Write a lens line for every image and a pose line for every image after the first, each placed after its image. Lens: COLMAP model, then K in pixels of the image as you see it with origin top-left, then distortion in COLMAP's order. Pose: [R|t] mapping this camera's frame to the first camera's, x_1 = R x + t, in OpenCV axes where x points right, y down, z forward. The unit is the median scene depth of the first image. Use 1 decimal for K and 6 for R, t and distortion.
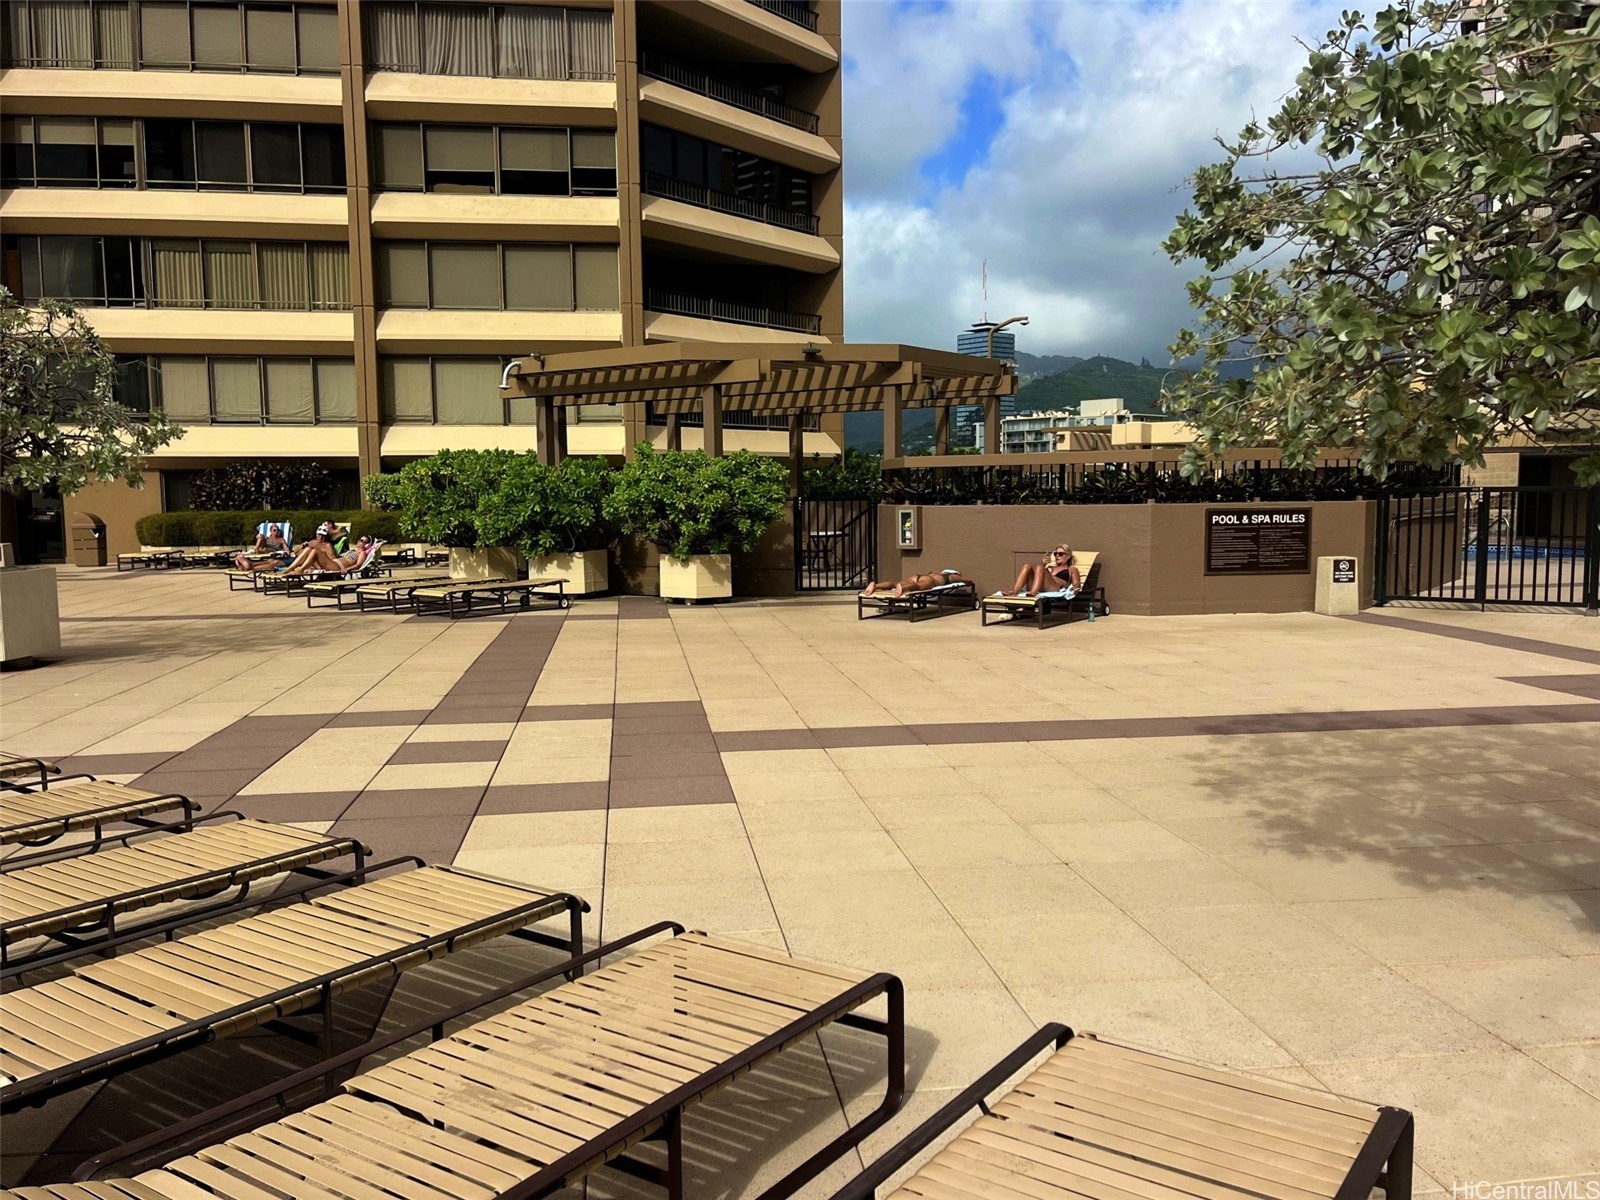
lens RADIAL K [[1358.7, 0, 801.4], [0, 1358.7, 602.3], [0, 0, 1]] dist [0.016560, 0.008237]
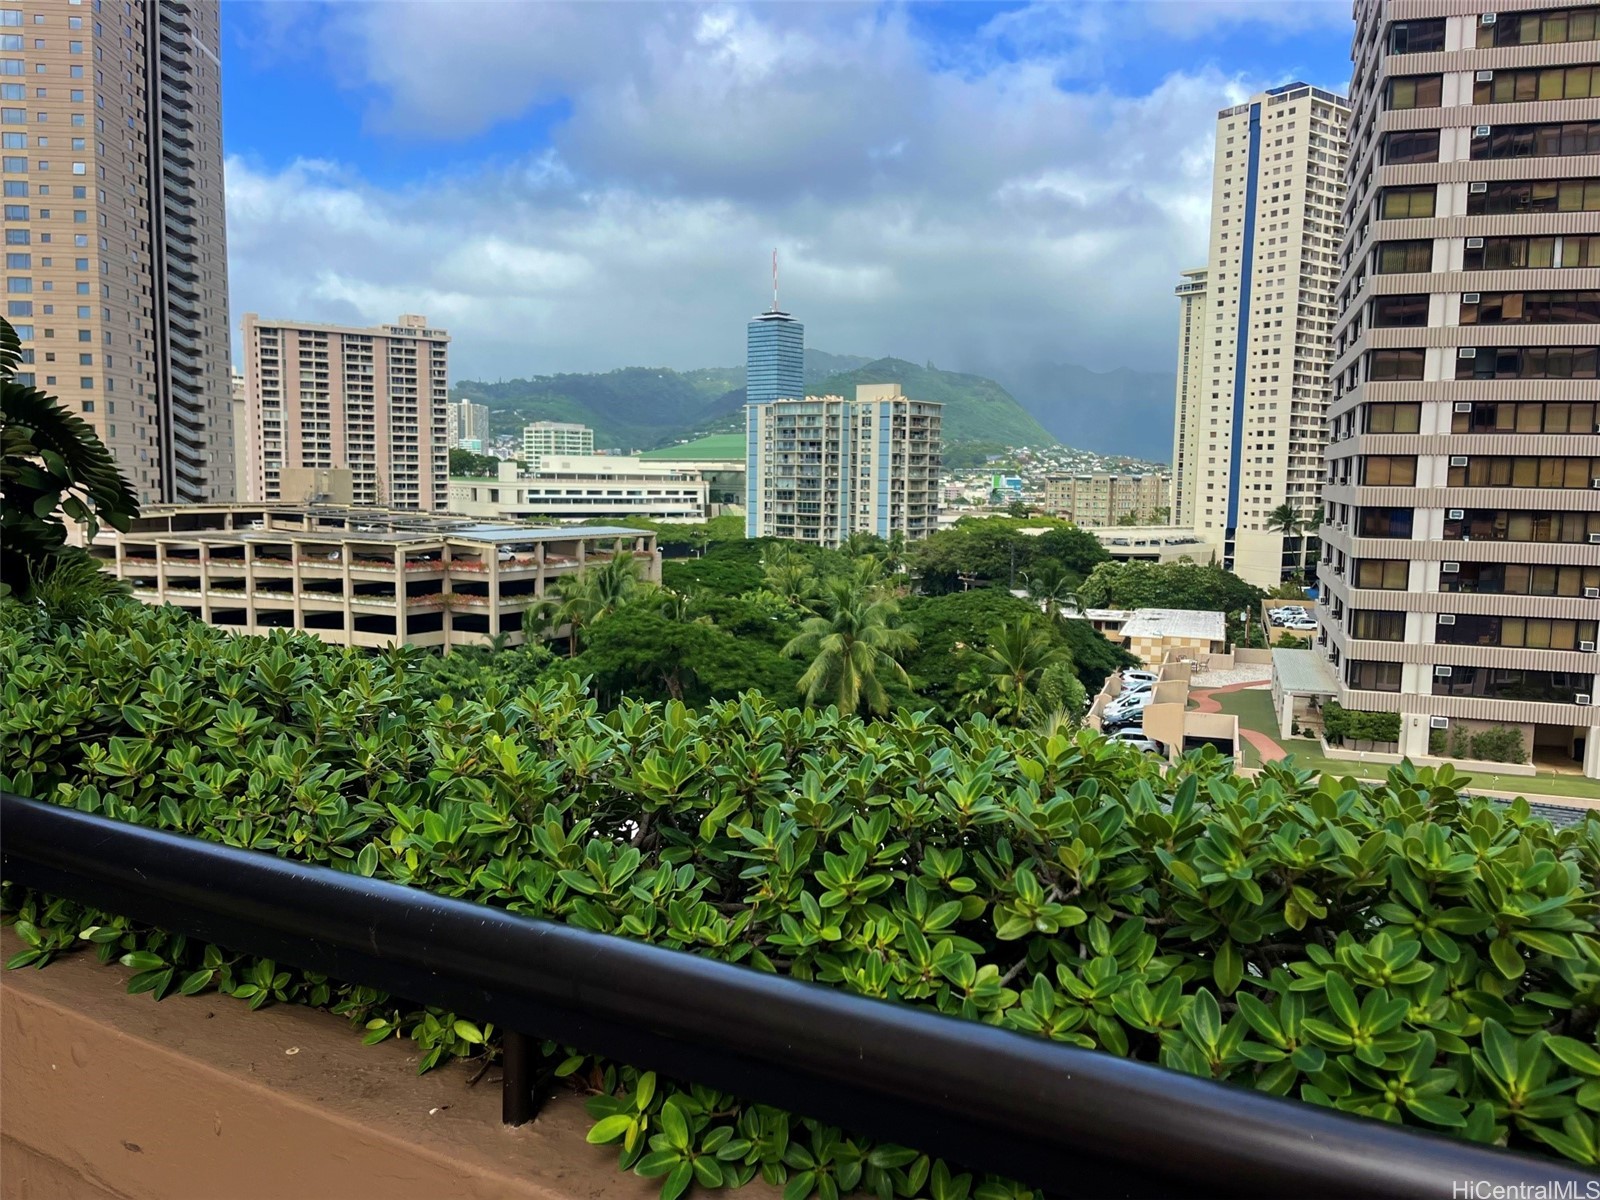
lens RADIAL K [[1215.1, 0, 798.8], [0, 1215.1, 599.7], [0, 0, 1]] dist [0.000292, 0.000012]
pose [[0.989626, 0.018328, 0.142495, 0.050243], [-0.021293, 0.999587, 0.019311, -0.016224], [-0.142082, -0.022144, 0.989607, 0.178358]]
